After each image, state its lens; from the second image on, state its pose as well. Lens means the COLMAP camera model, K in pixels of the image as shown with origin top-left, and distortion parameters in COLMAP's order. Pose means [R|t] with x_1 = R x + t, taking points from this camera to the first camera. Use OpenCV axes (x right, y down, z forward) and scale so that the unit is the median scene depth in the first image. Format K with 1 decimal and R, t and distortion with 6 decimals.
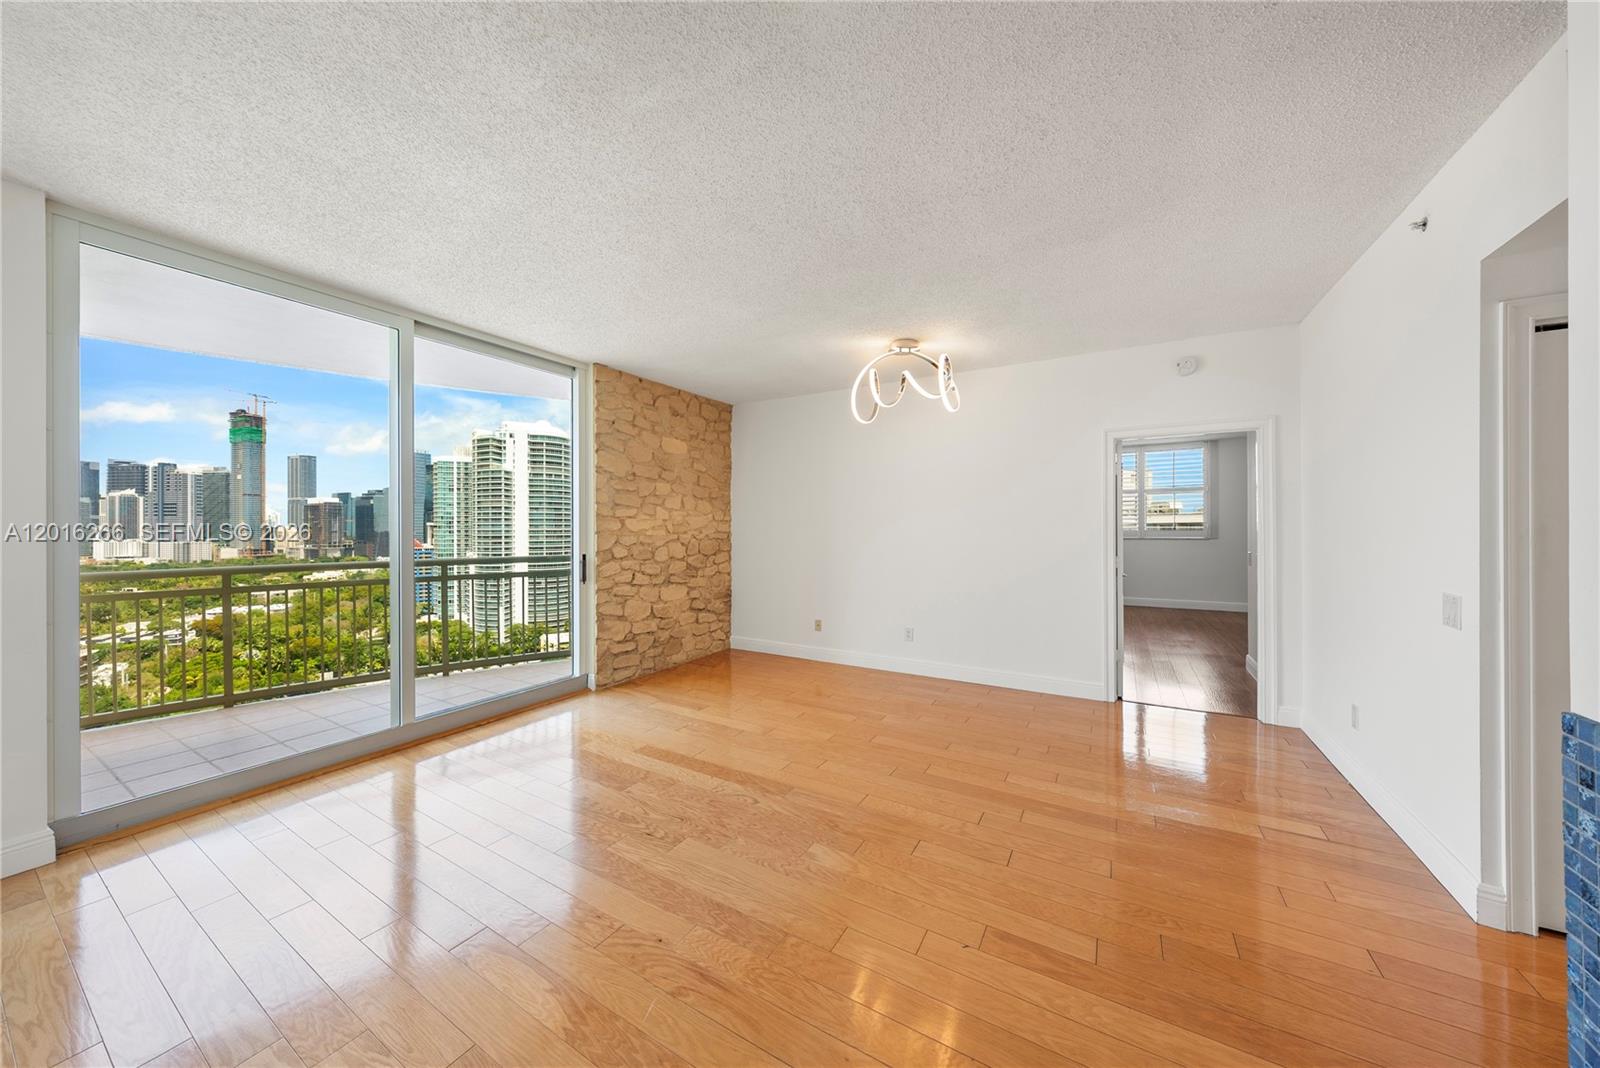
lens RADIAL K [[543.1, 0, 791.2], [0, 543.1, 528.6], [0, 0, 1]] dist [-0.002211, -0.000098]
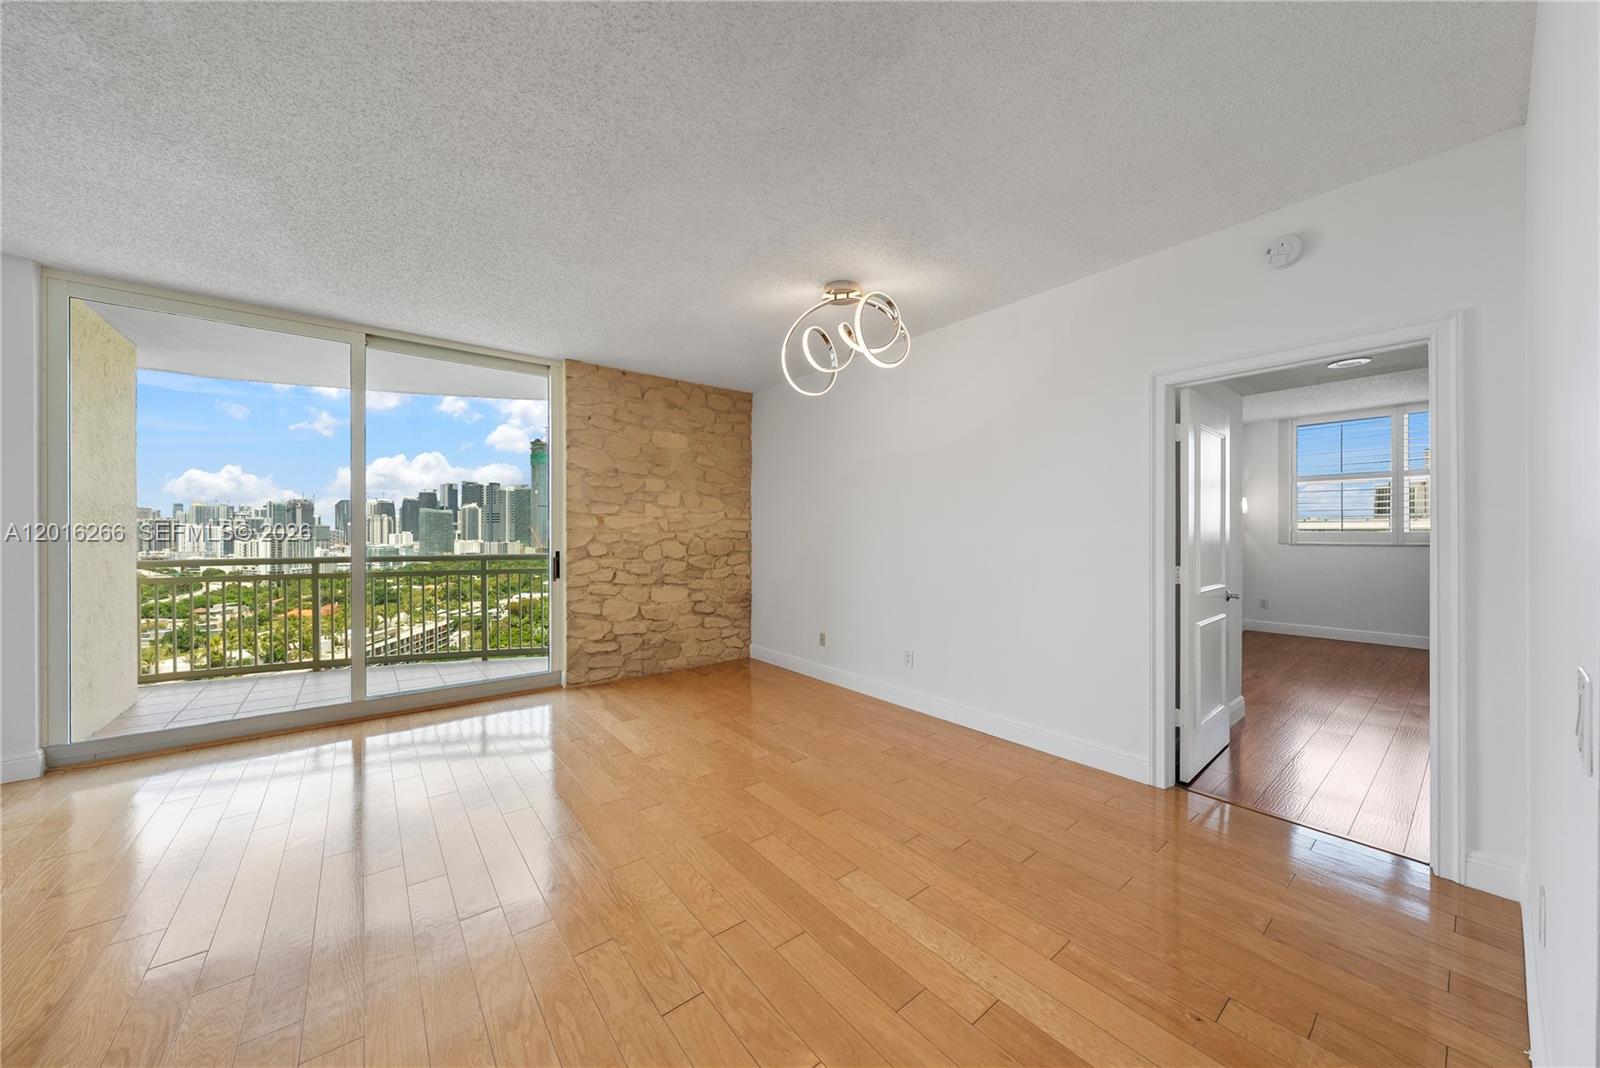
lens RADIAL K [[549.6, 0, 788.7], [0, 549.6, 535.3], [0, 0, 1]] dist [-0.002518, -0.000088]
pose [[0.933690, 0.004149, -0.358057, 0.346788], [-0.002928, 0.999988, 0.003953, 0.011260], [0.358069, -0.002642, 0.933691, 0.187748]]
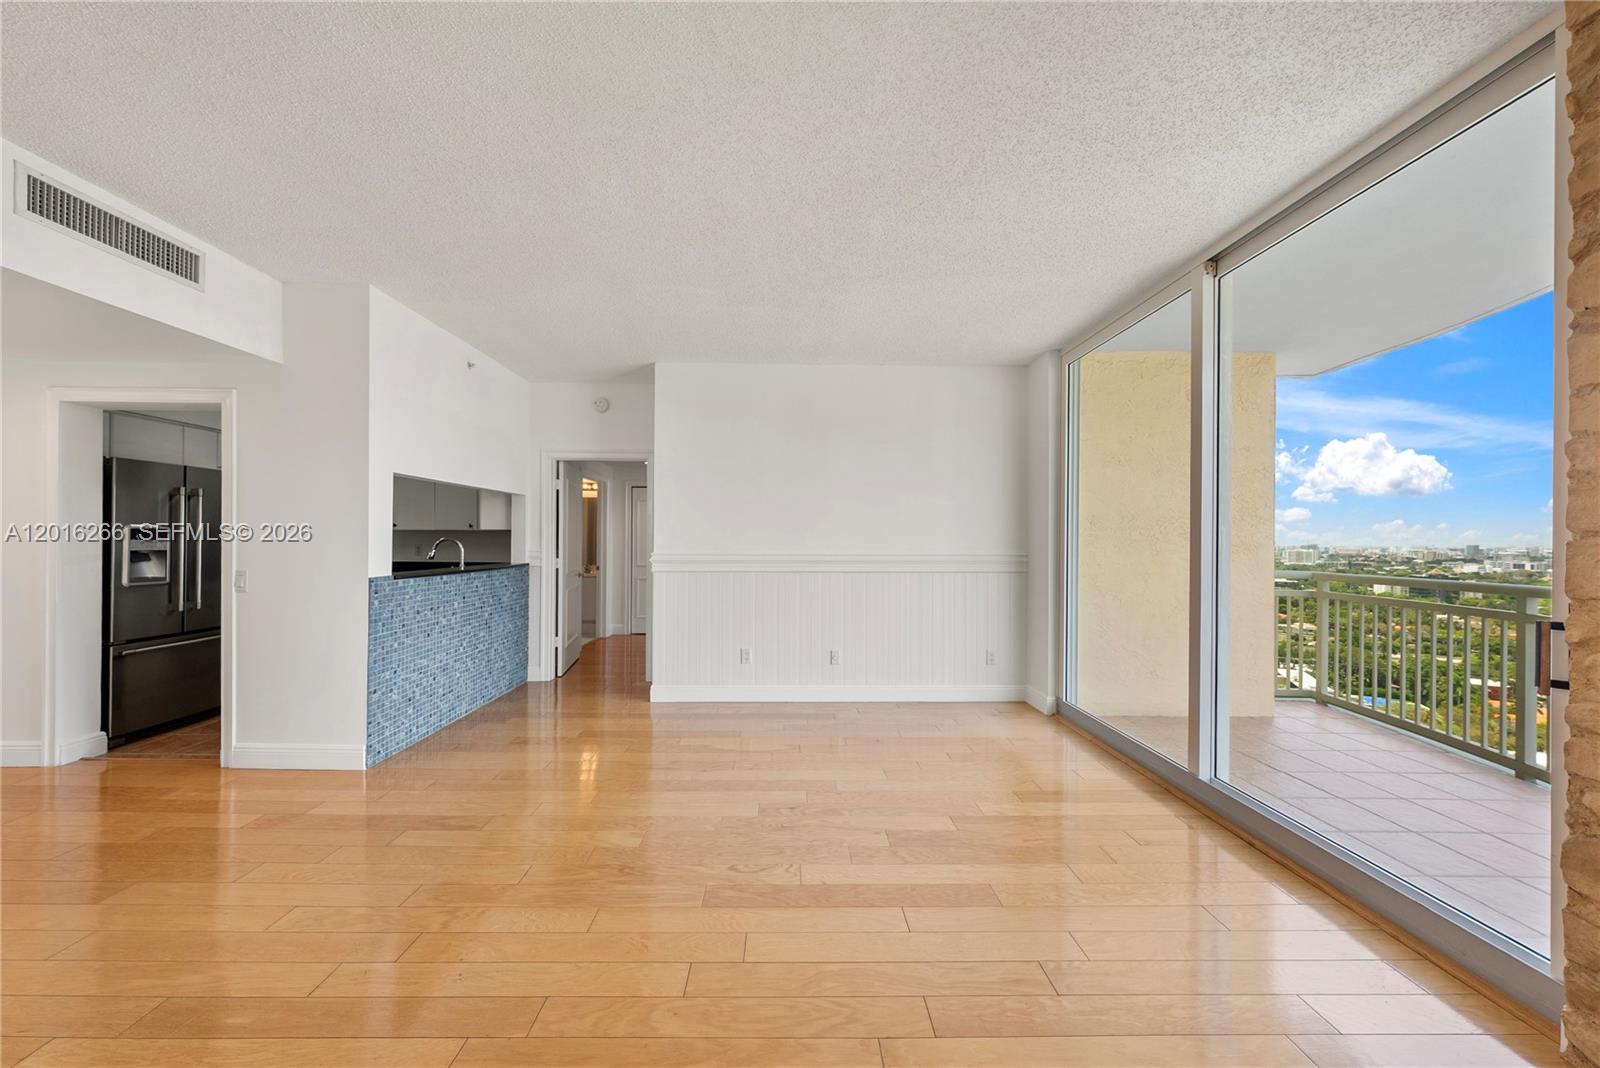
lens RADIAL K [[545.0, 0, 787.2], [0, 545.0, 540.5], [0, 0, 1]] dist [-0.001278, -0.000068]
pose [[-0.854147, -0.002592, -0.520026, 0.154827], [-0.004428, 0.999988, 0.002288, 0.010730], [0.520013, 0.004257, -0.854147, 0.939463]]
